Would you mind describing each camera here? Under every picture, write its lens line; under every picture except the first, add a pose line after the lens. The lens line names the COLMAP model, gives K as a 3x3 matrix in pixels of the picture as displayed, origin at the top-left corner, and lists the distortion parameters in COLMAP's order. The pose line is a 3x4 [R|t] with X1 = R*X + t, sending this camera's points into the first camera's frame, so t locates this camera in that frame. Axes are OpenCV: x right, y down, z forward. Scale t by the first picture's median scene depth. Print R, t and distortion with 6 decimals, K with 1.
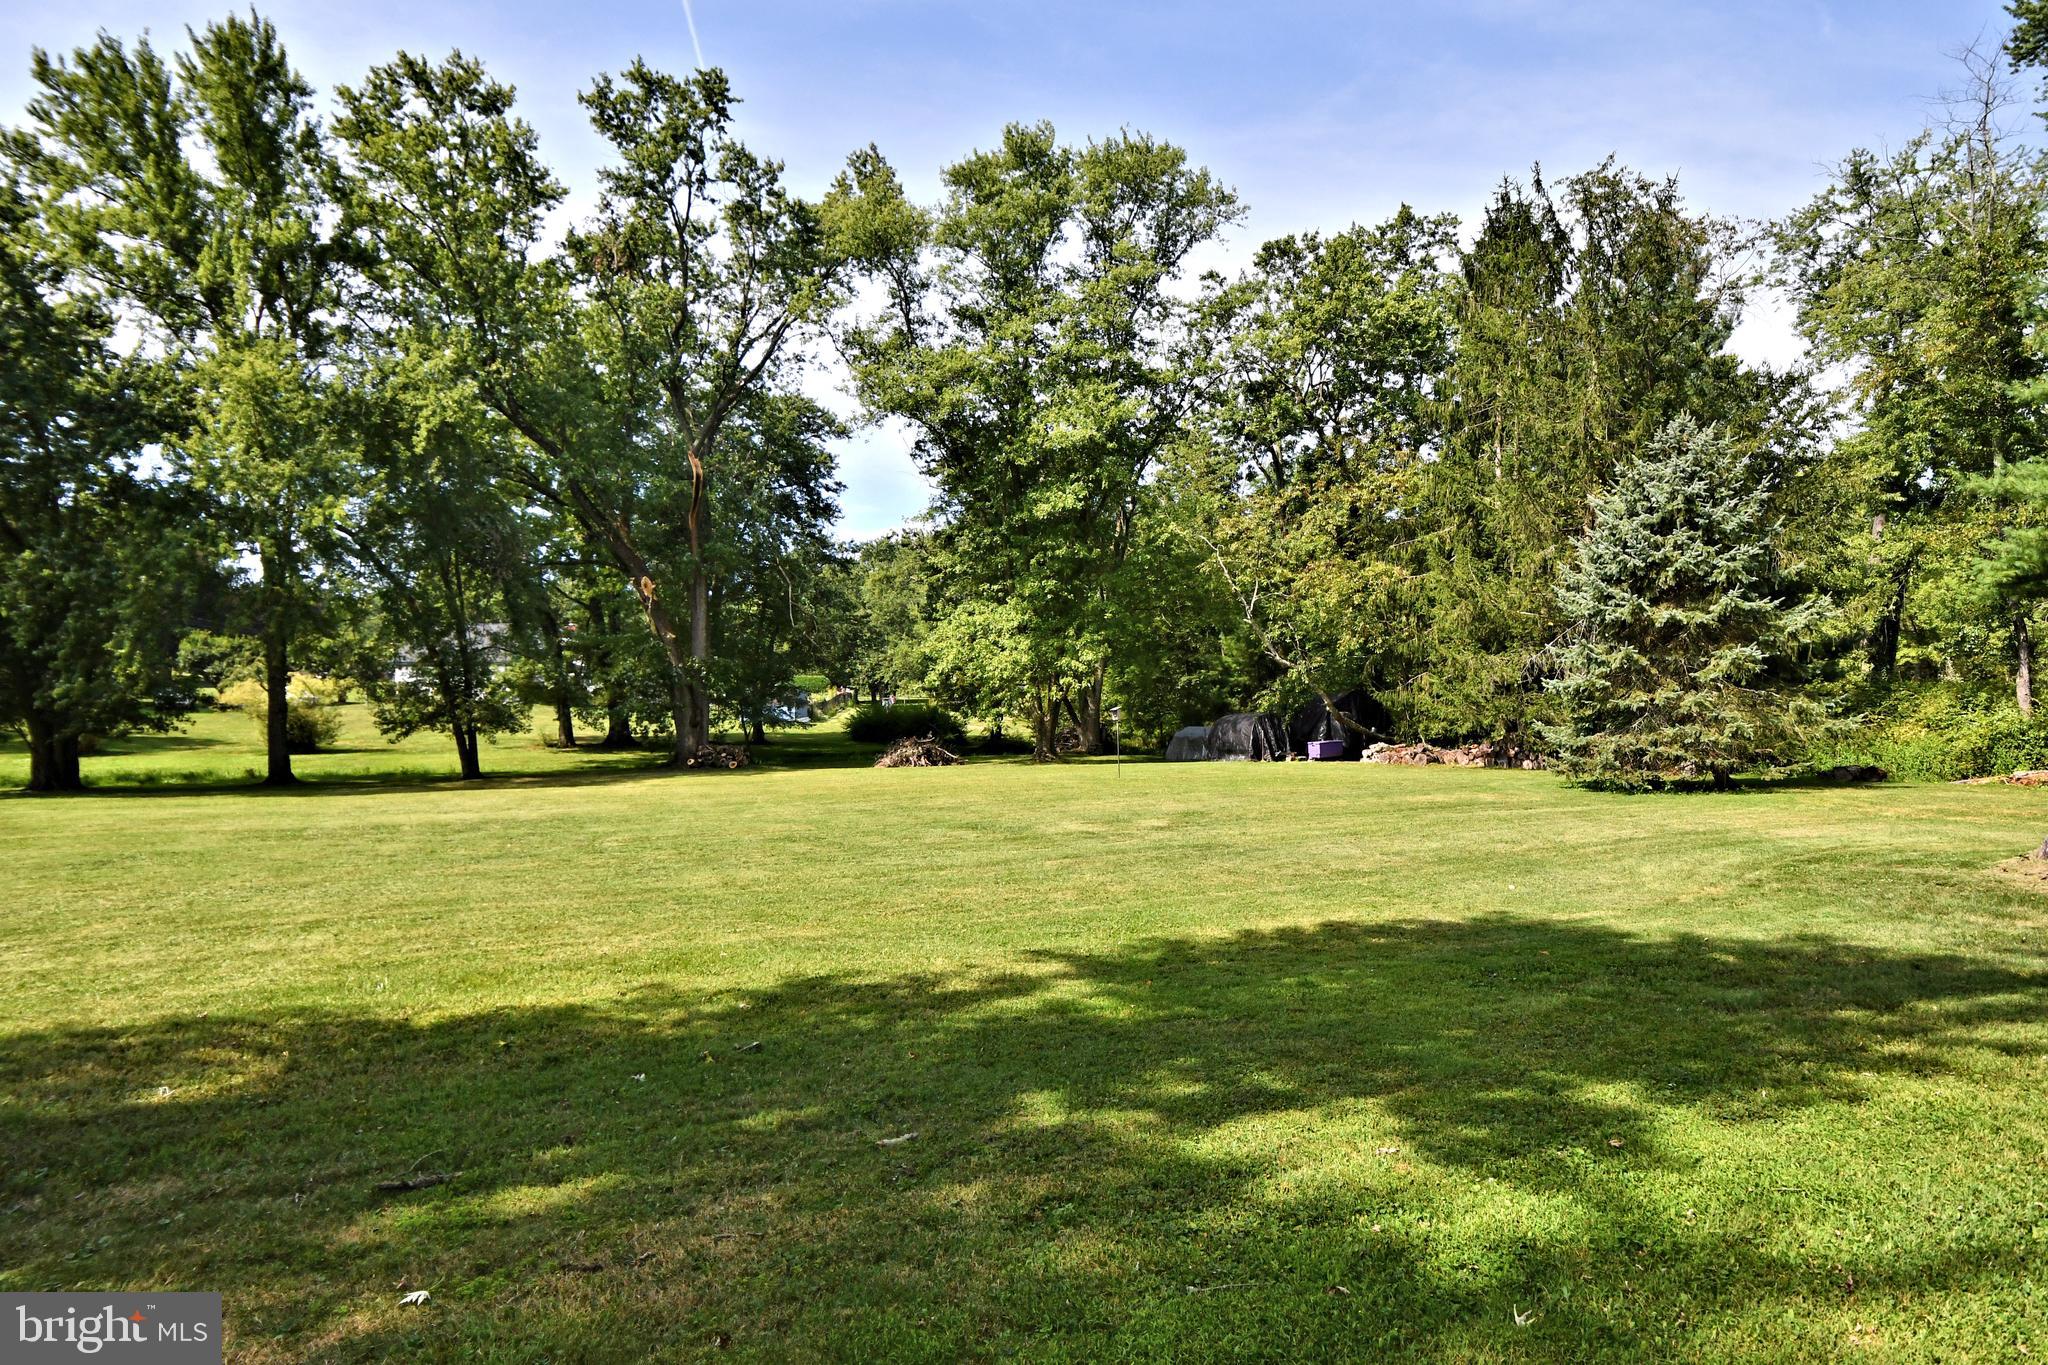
lens RADIAL K [[1256.1, 0, 1030.7], [0, 1256.1, 688.7], [0, 0, 1]] dist [0.013069, -0.010046]
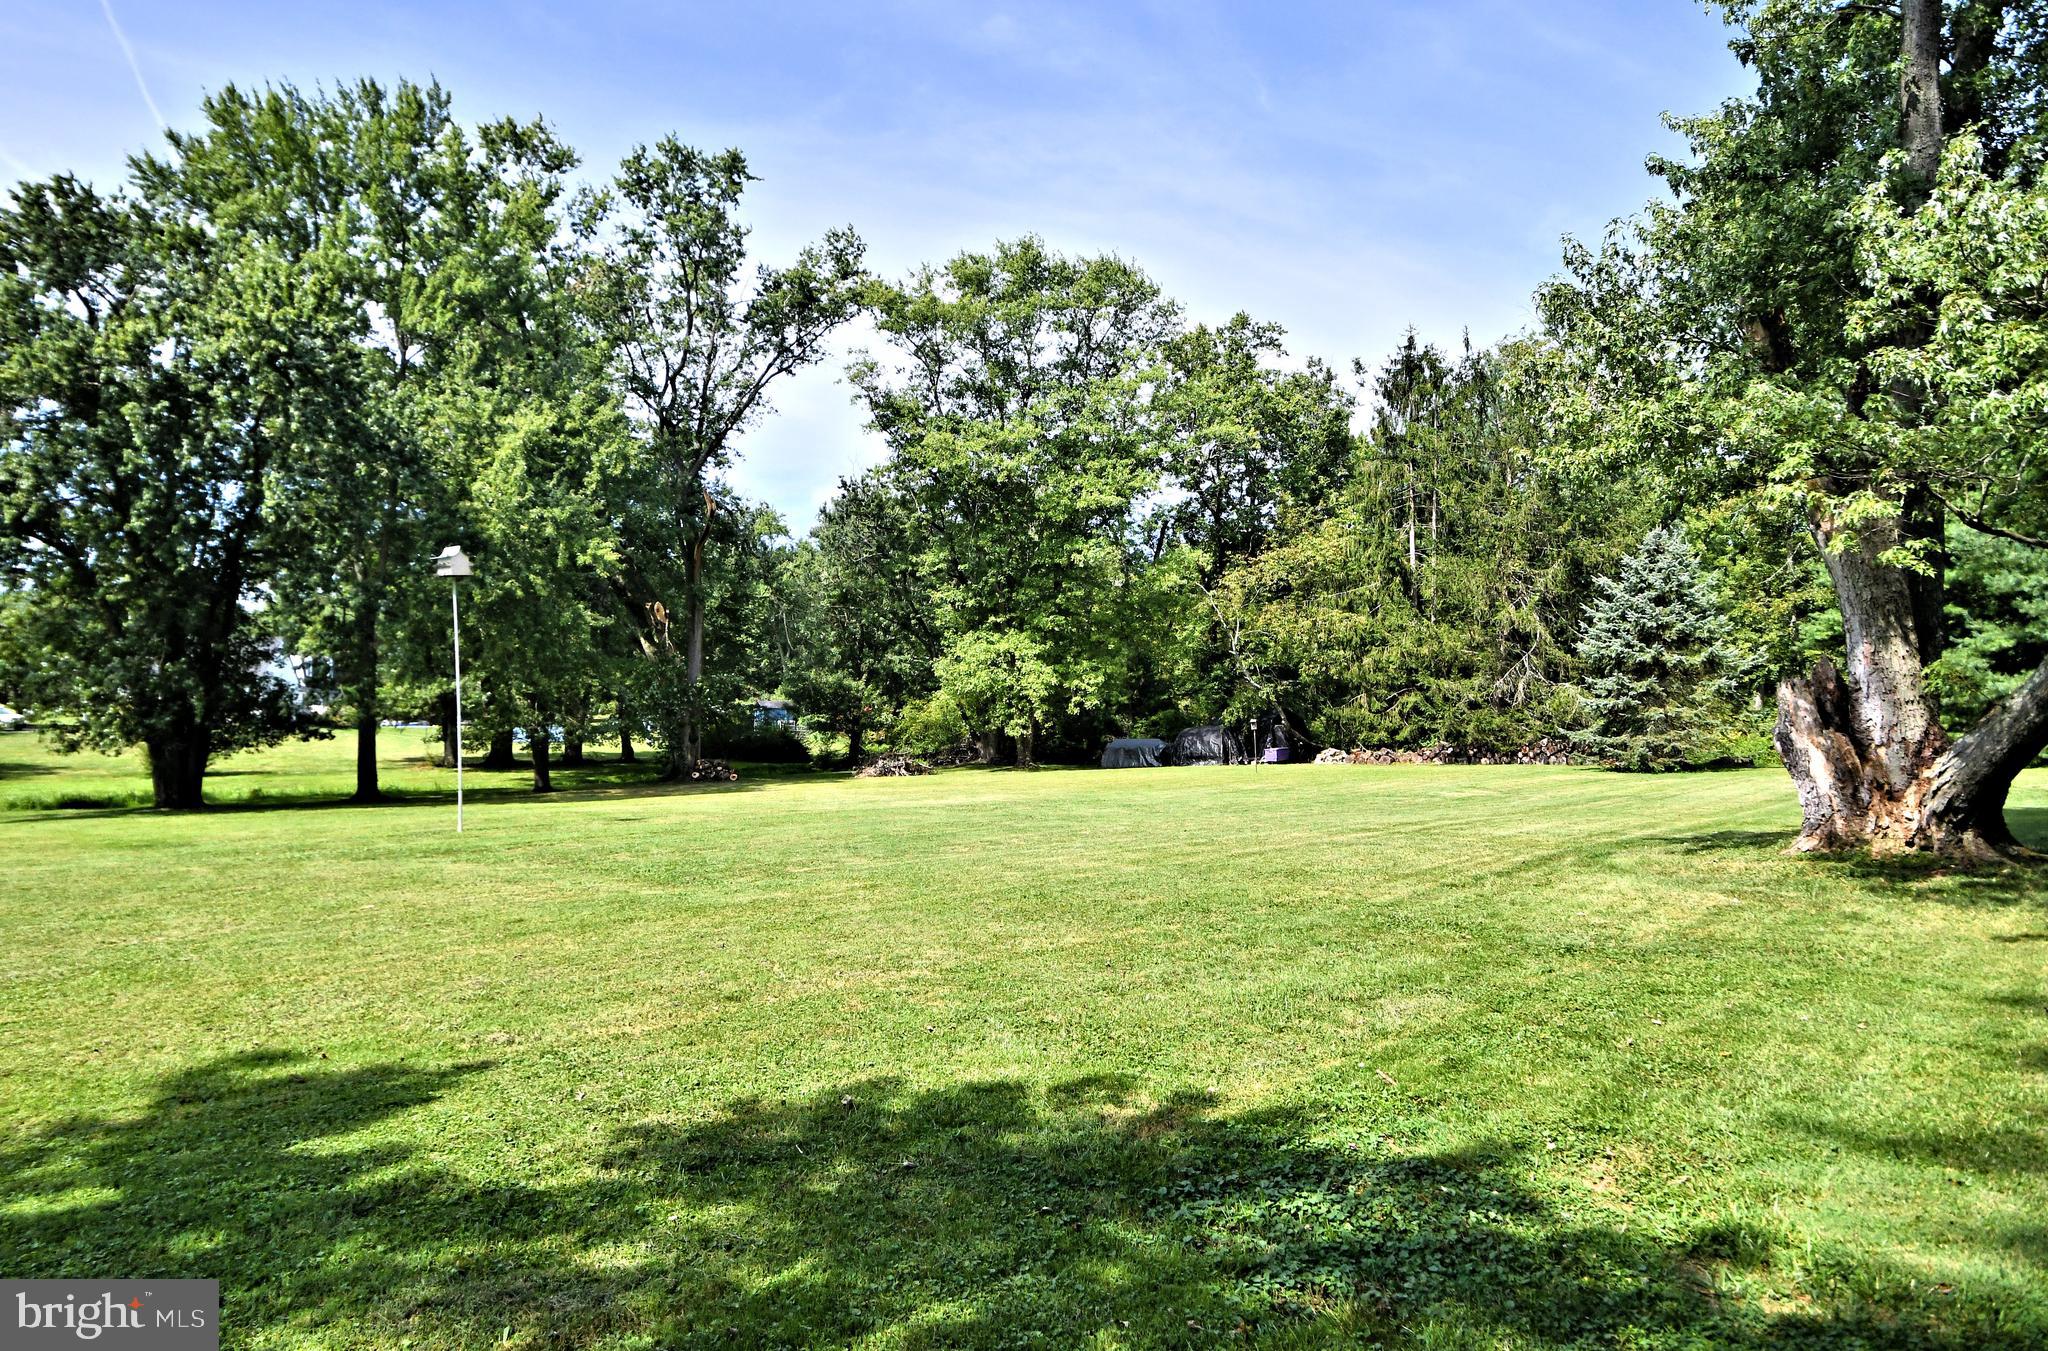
lens RADIAL K [[1256.1, 0, 1008.9], [0, 1256.1, 670.5], [0, 0, 1]] dist [0.013069, -0.010046]
pose [[0.957095, 0.007627, 0.289674, -0.407164], [0.001205, 0.999540, -0.030298, 0.001567], [-0.289772, 0.029347, 0.956646, -0.140442]]
